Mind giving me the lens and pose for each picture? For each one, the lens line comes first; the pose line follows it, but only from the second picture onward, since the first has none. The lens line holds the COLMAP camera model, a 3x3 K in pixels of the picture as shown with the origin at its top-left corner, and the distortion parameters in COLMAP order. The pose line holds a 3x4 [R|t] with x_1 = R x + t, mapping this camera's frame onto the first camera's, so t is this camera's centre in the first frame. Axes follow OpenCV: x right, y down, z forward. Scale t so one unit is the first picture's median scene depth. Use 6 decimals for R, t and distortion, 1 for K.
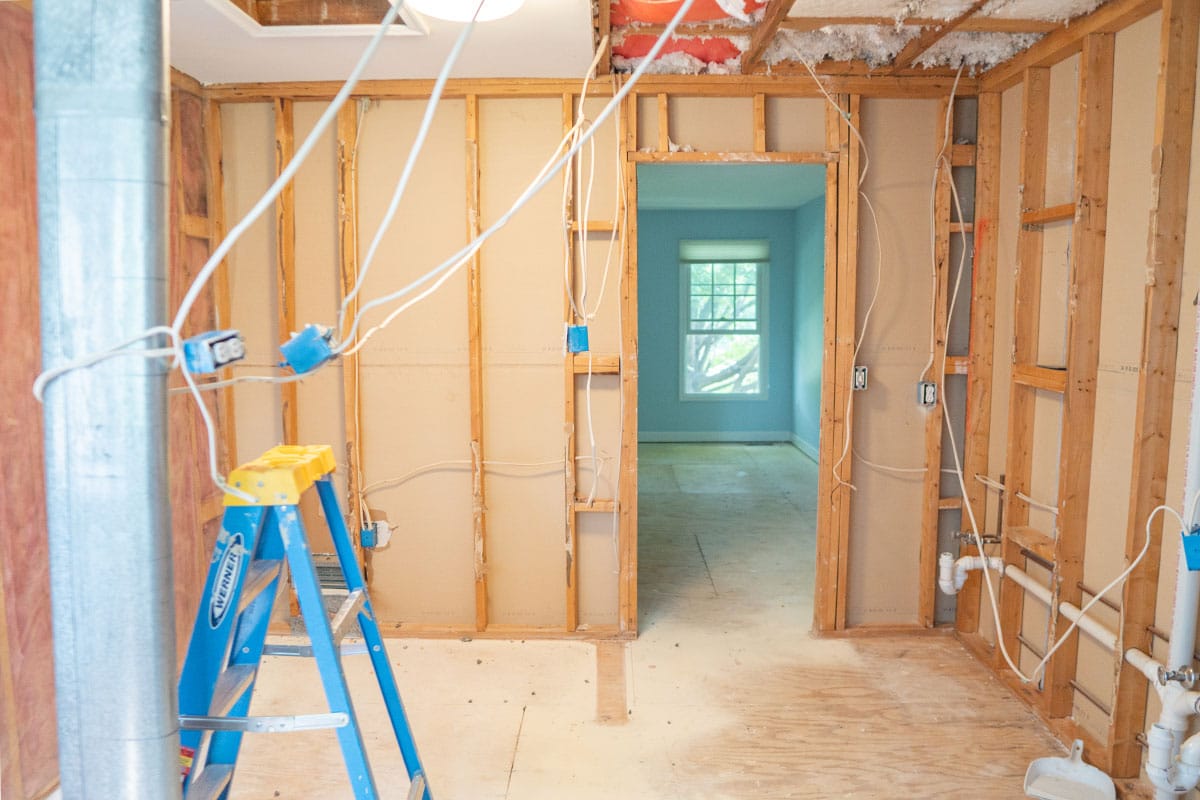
lens RADIAL K [[861.2, 0, 598.6], [0, 861.2, 400.7], [0, 0, 1]] dist [-0.102686, 0.059612]
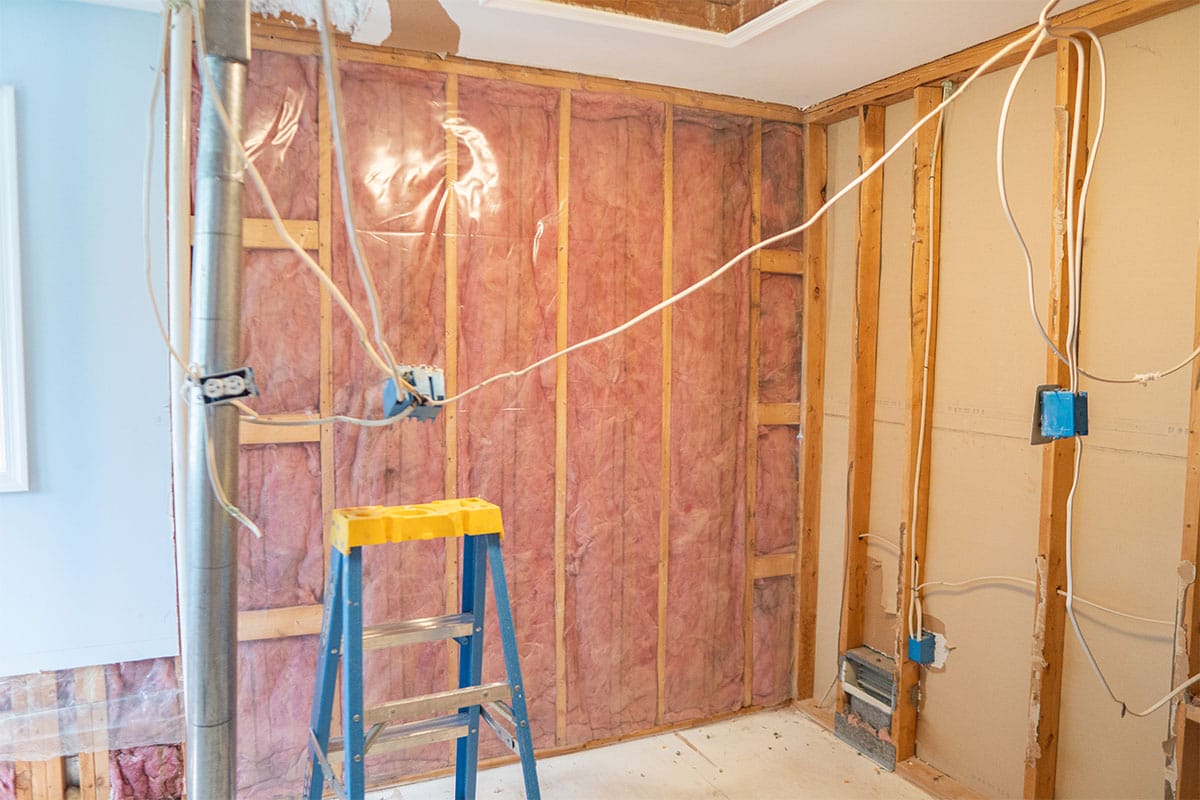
lens RADIAL K [[861.2, 0, 593.9], [0, 861.2, 401.1], [0, 0, 1]] dist [-0.102686, 0.059612]
pose [[0.425586, 0.066764, -0.902452, 0.294124], [-0.112210, 0.993471, 0.020580, -0.048544], [0.897934, 0.092506, 0.430299, 0.407950]]
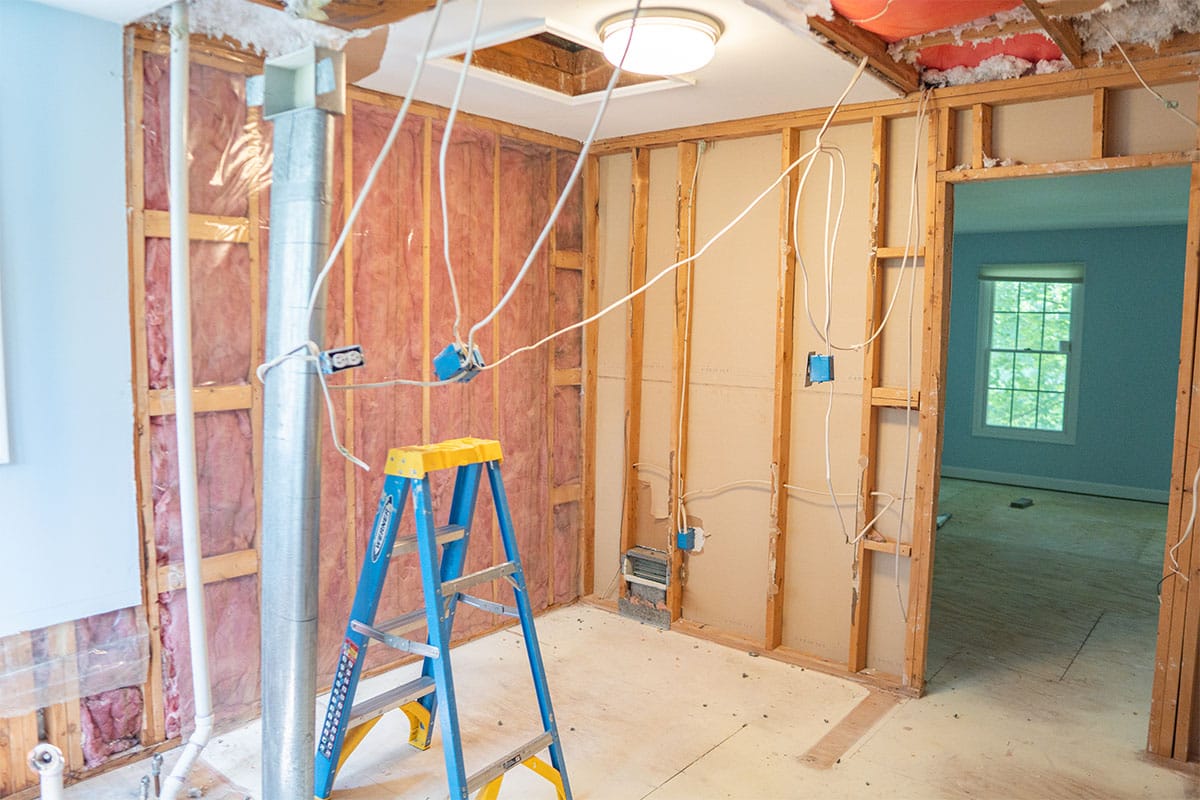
lens RADIAL K [[861.2, 0, 587.5], [0, 861.2, 399.2], [0, 0, 1]] dist [-0.102686, 0.059612]
pose [[0.775237, 0.071905, -0.627564, 0.328125], [-0.088450, 0.996069, 0.004865, -0.015108], [0.625447, 0.051736, 0.778550, 0.059766]]
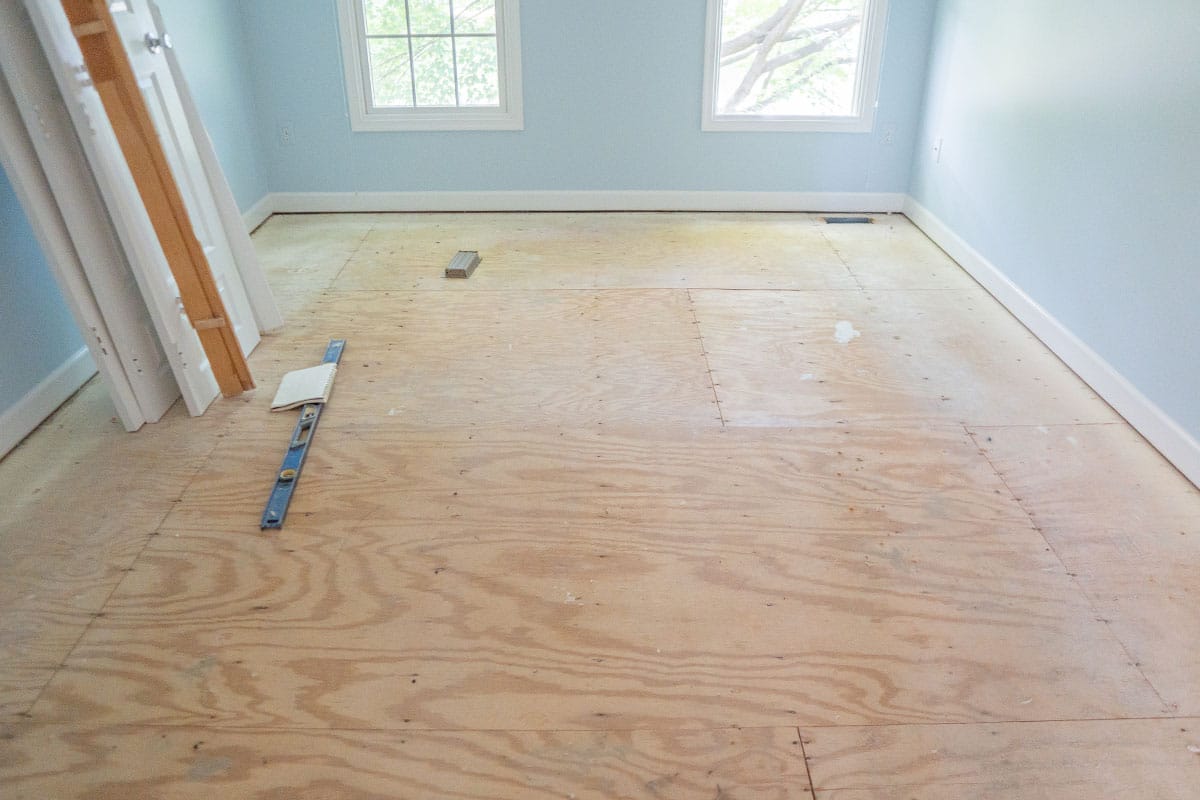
lens RADIAL K [[861.2, 0, 591.4], [0, 861.2, 402.0], [0, 0, 1]] dist [-0.102686, 0.059612]
pose [[0.999887, 0.002753, 0.014772, 0.049477], [-0.008149, 0.925315, 0.379113, -0.105160], [-0.012625, -0.379190, 0.925233, 1.155099]]
